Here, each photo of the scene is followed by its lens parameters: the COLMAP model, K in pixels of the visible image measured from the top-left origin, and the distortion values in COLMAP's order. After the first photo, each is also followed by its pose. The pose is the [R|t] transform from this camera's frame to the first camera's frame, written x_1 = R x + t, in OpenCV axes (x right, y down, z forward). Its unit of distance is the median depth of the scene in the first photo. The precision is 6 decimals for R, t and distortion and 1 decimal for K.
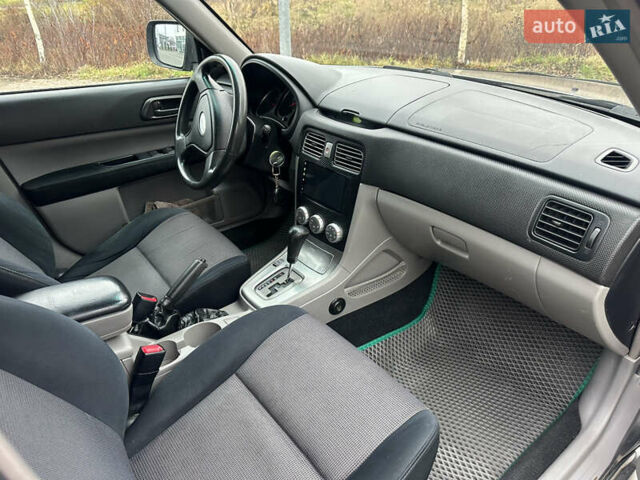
lens RADIAL K [[448.7, 0, 320.0], [0, 448.7, 240.0], [0, 0, 1]] dist [0.096897, -0.123660]
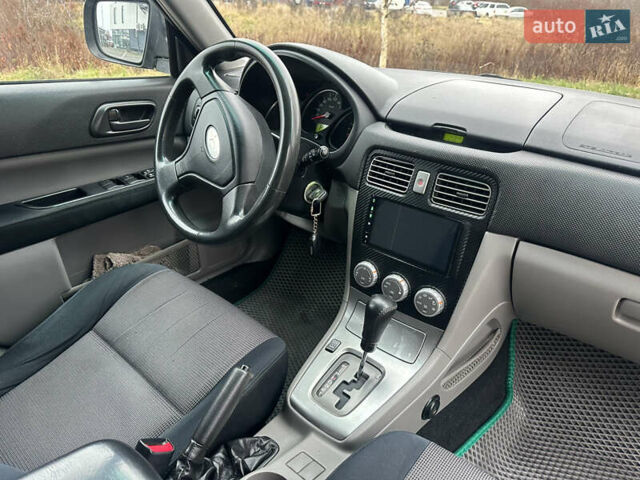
lens RADIAL K [[448.7, 0, 320.0], [0, 448.7, 240.0], [0, 0, 1]] dist [0.096897, -0.123660]
pose [[0.977018, -0.041860, 0.209005, -0.256762], [0.048461, 0.998472, -0.026561, -0.094851], [-0.207574, 0.036079, 0.977554, 0.342599]]
